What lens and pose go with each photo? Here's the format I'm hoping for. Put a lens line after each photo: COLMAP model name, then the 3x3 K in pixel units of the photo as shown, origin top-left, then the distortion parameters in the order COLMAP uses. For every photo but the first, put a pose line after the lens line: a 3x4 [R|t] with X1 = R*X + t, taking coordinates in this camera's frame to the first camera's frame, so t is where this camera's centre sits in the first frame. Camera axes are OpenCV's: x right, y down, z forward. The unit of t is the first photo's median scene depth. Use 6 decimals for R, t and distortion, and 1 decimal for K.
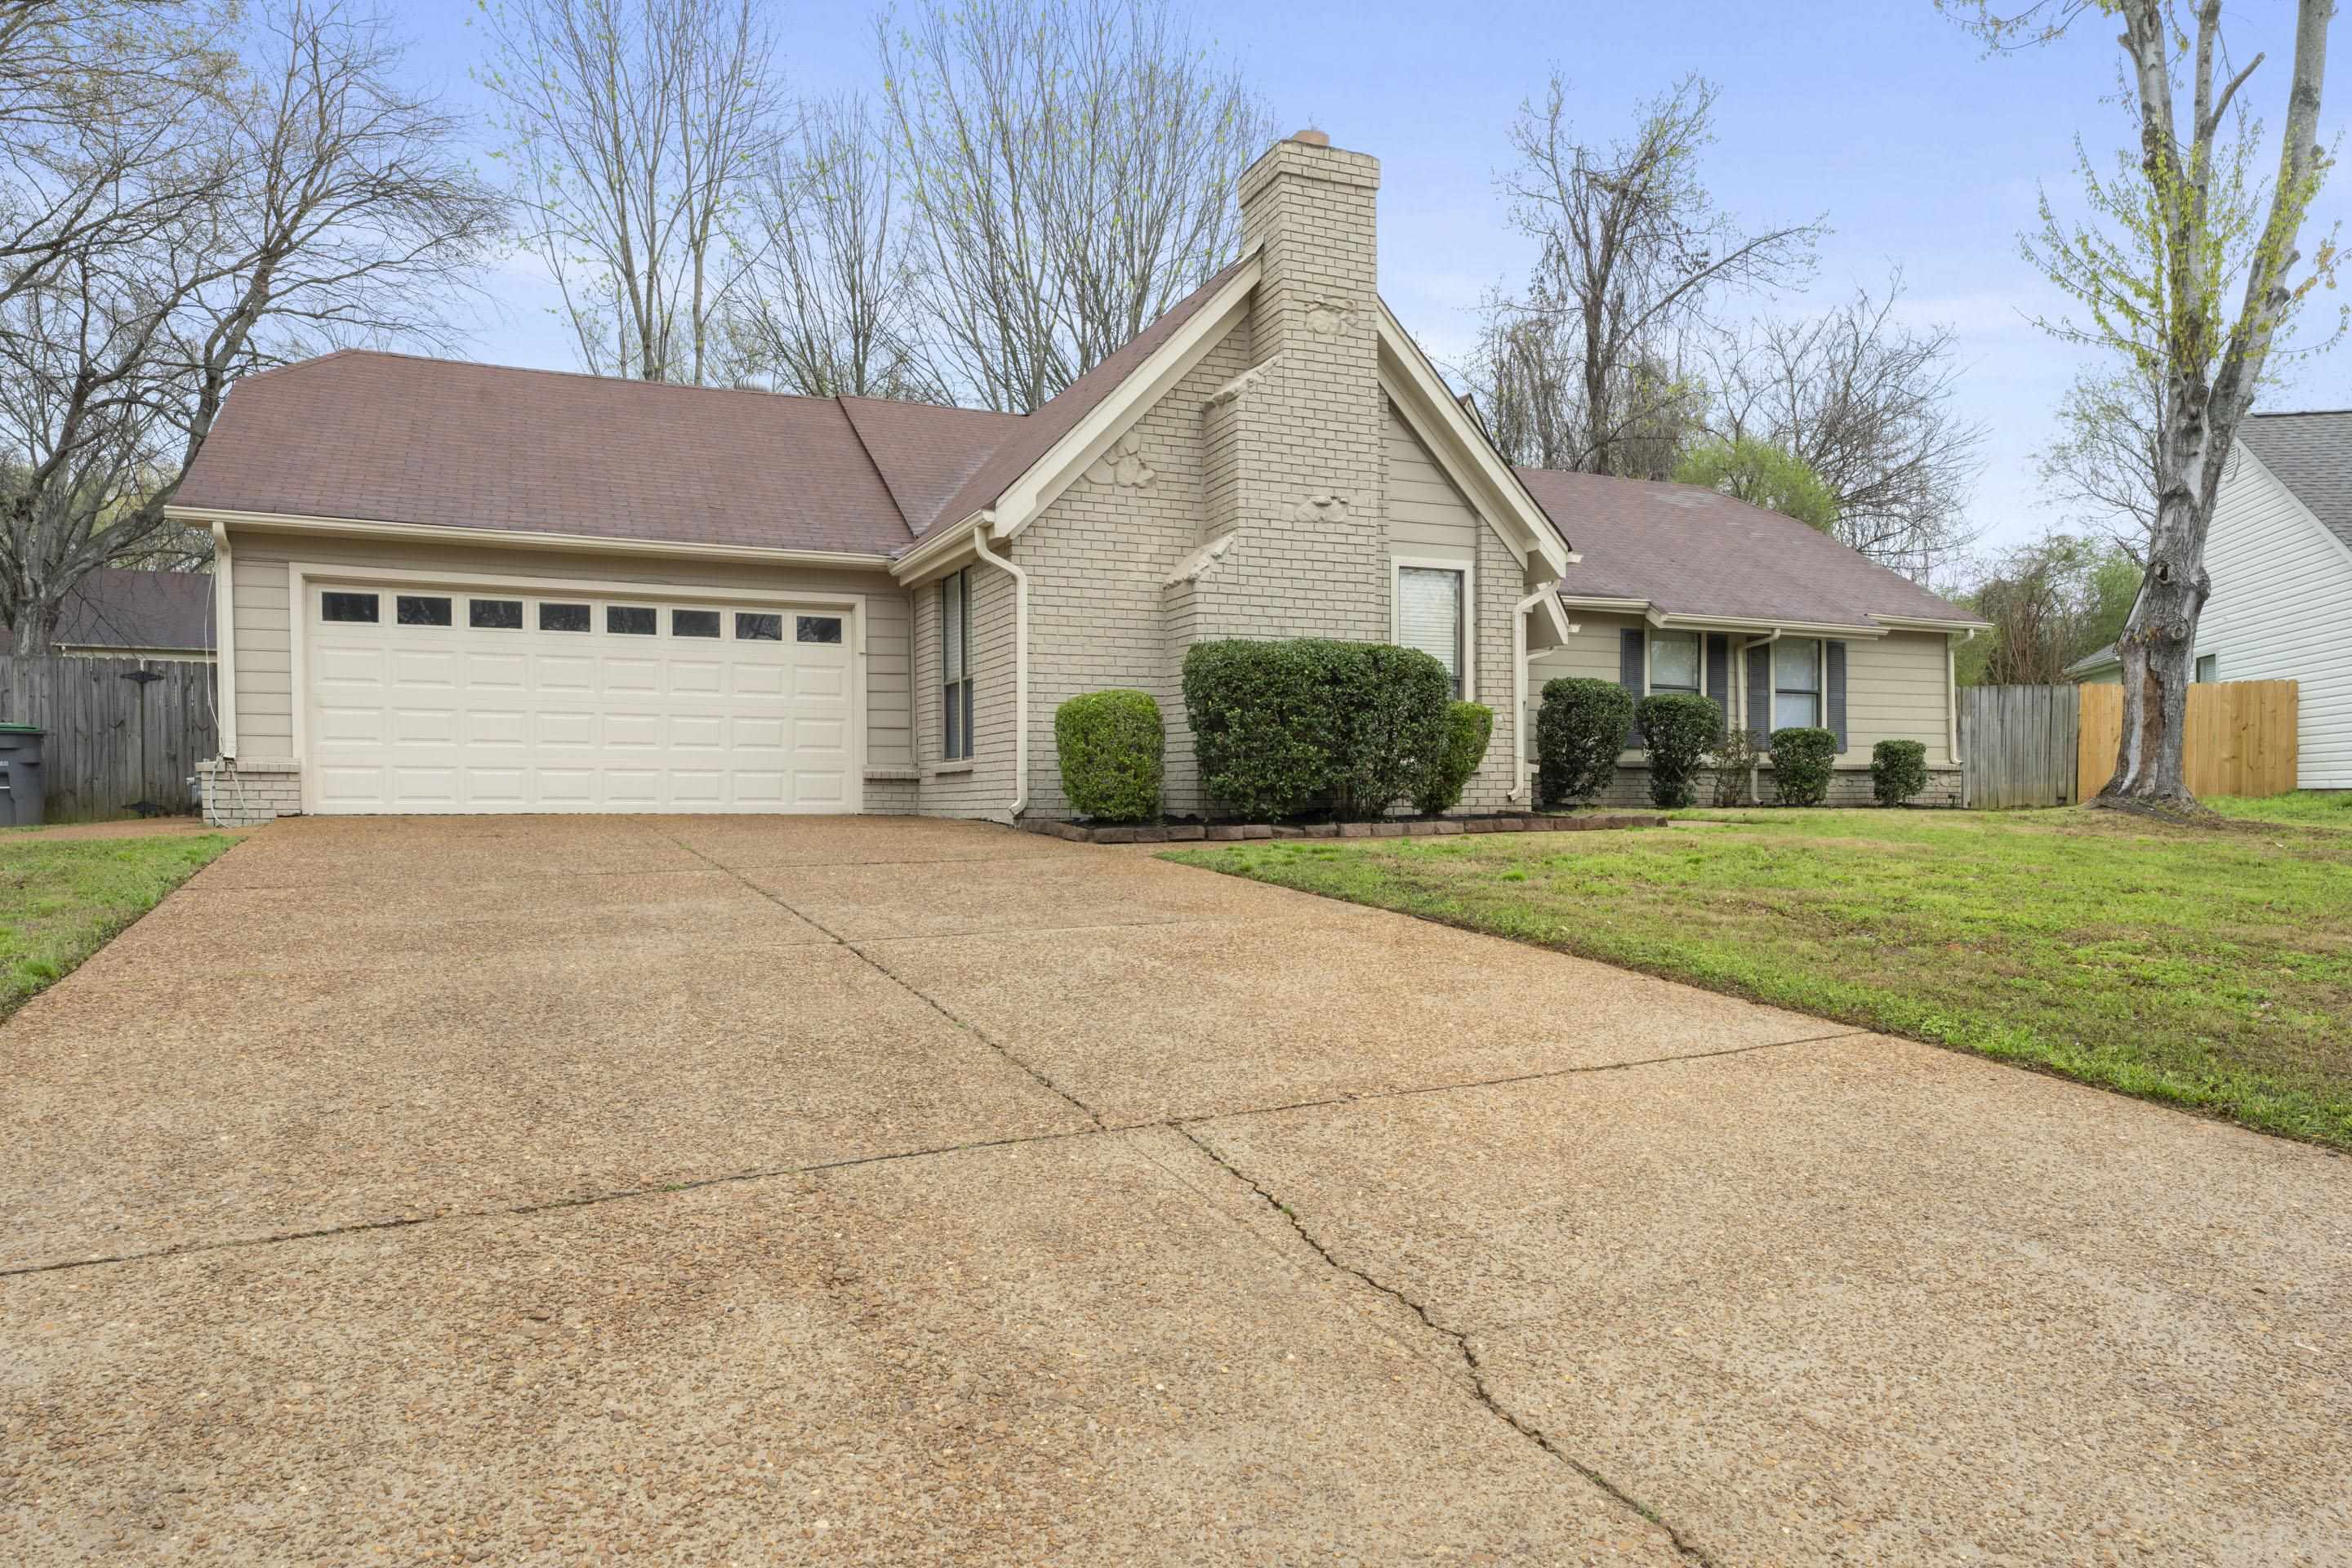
lens RADIAL K [[1454.6, 0, 1176.0], [0, 1454.6, 784.0], [0, 0, 1]] dist [0.000899, -0.002297]
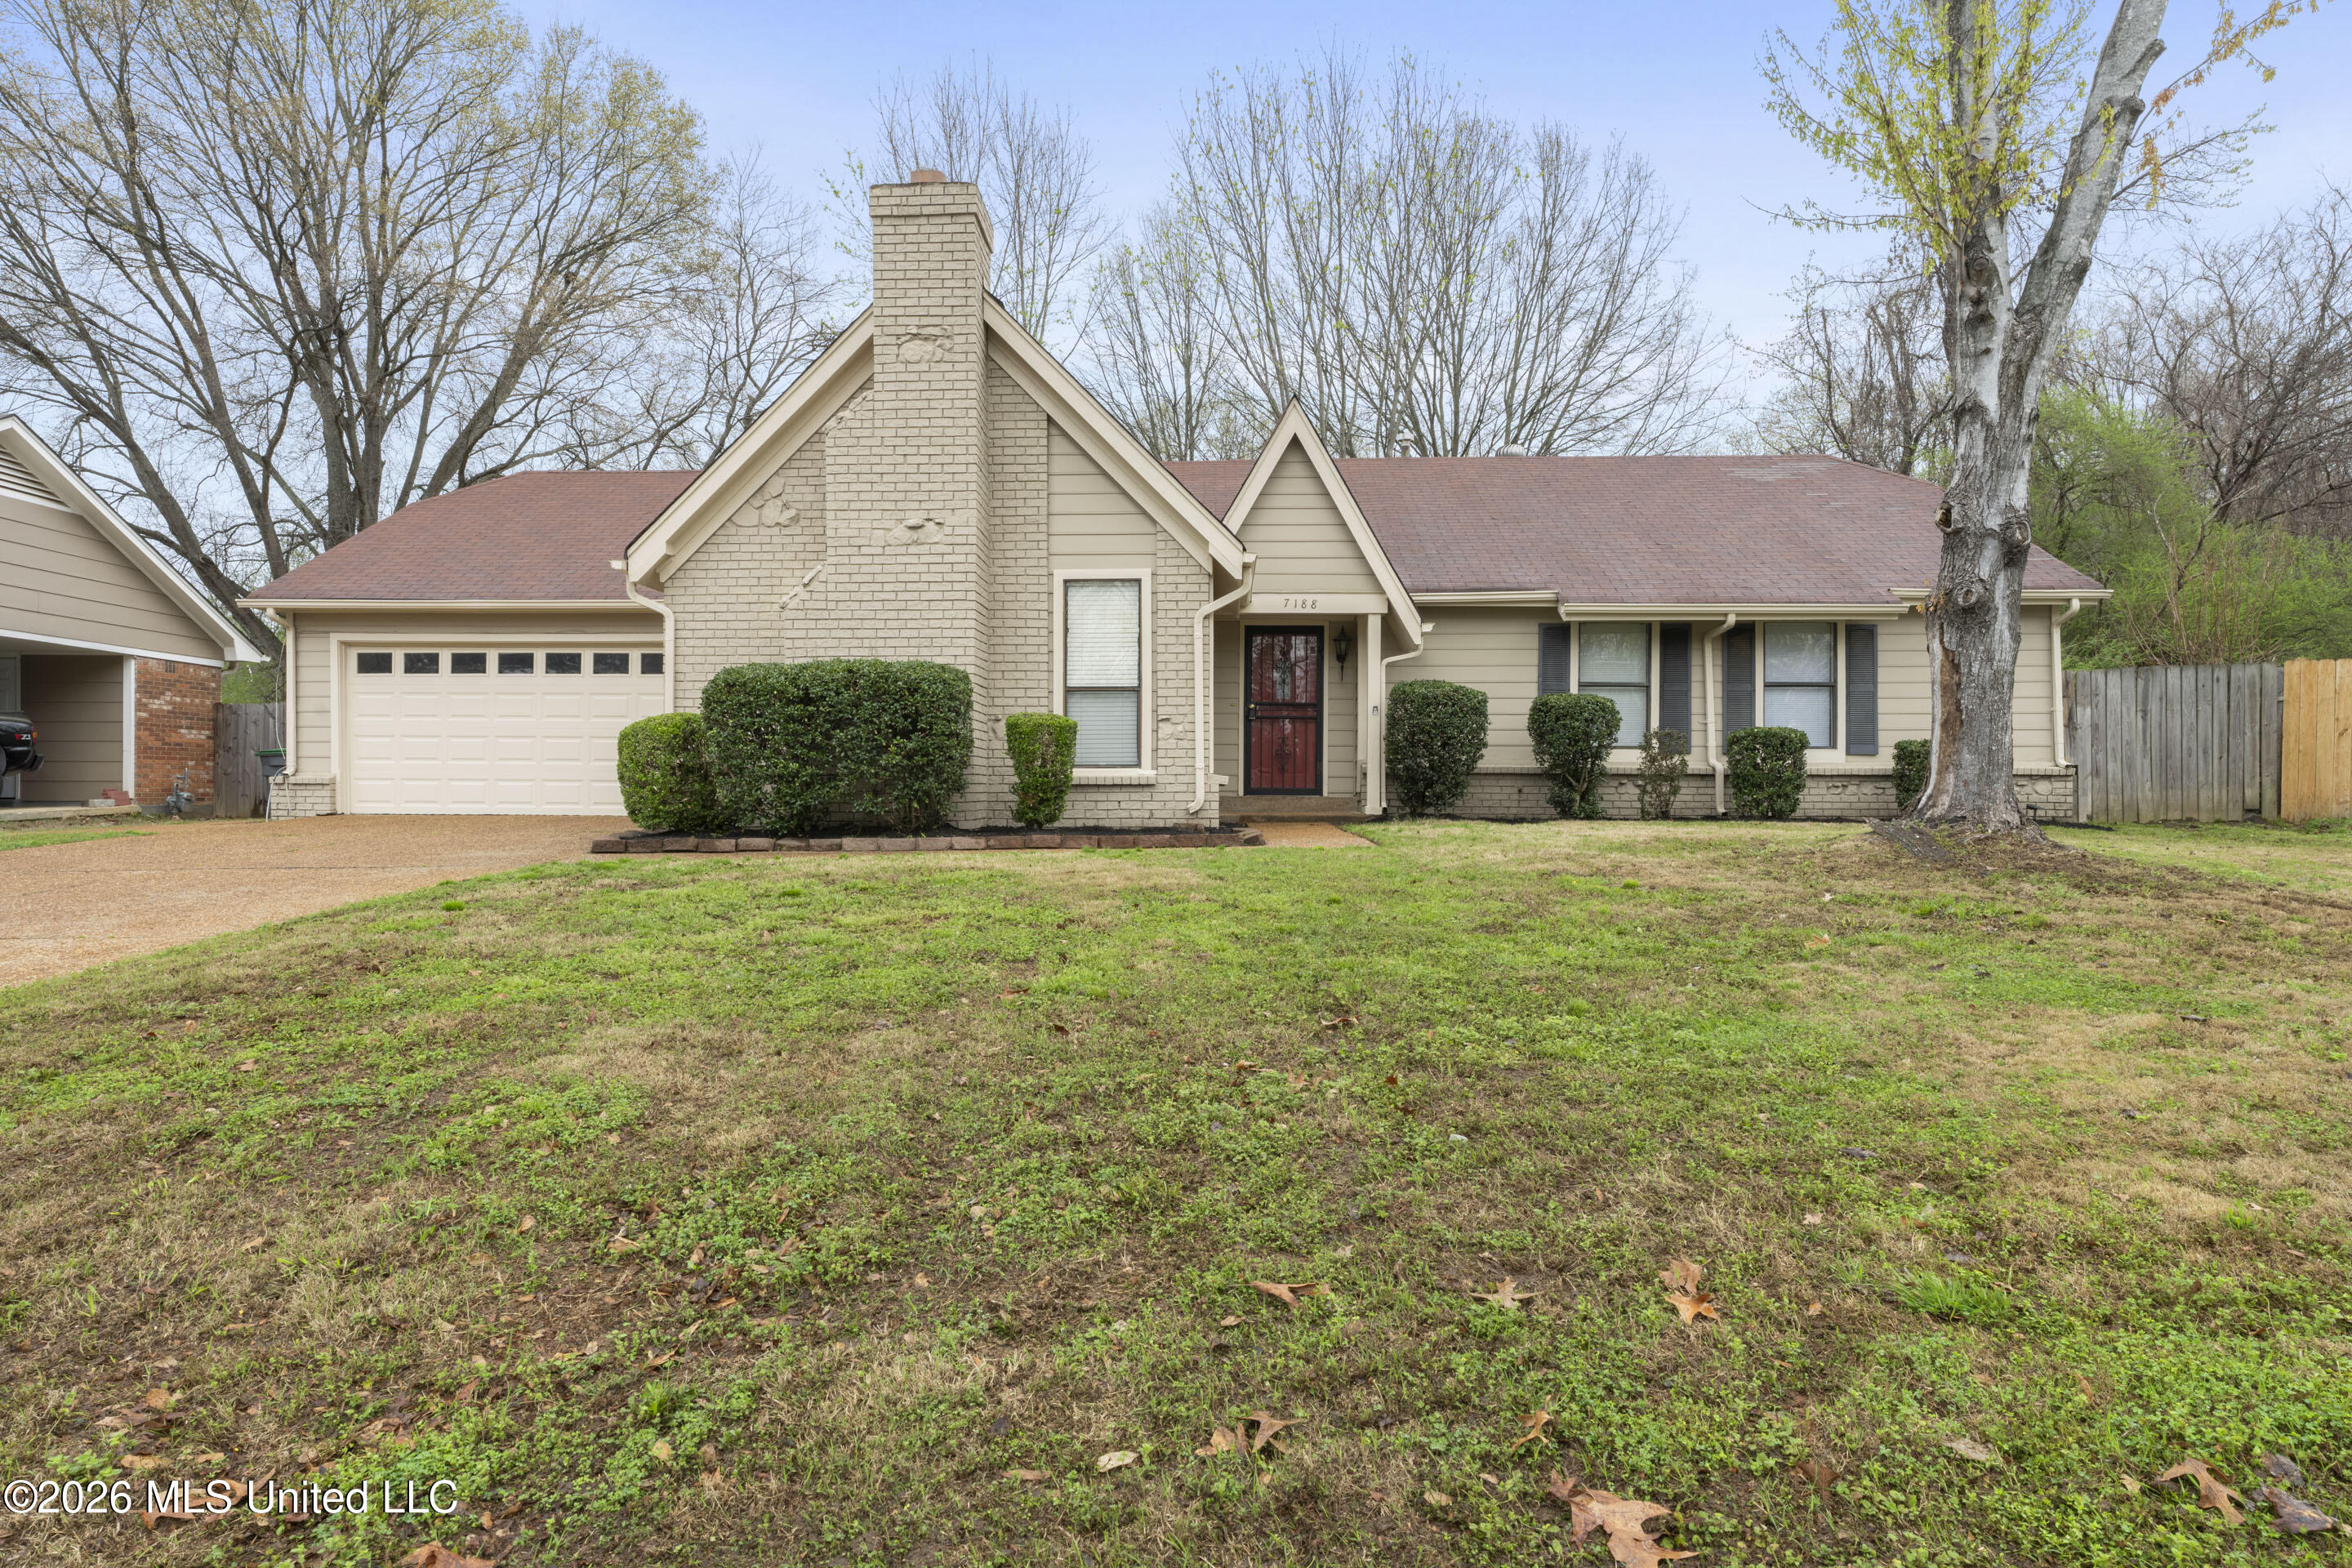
lens RADIAL K [[1239.3, 0, 1175.9], [0, 1239.3, 763.6], [0, 0, 1]] dist [-0.002908, 0.000725]
pose [[0.902511, -0.005150, -0.430635, 0.595576], [0.000641, 0.999943, -0.010615, -0.013347], [0.430666, 0.009304, 0.902464, 0.262831]]
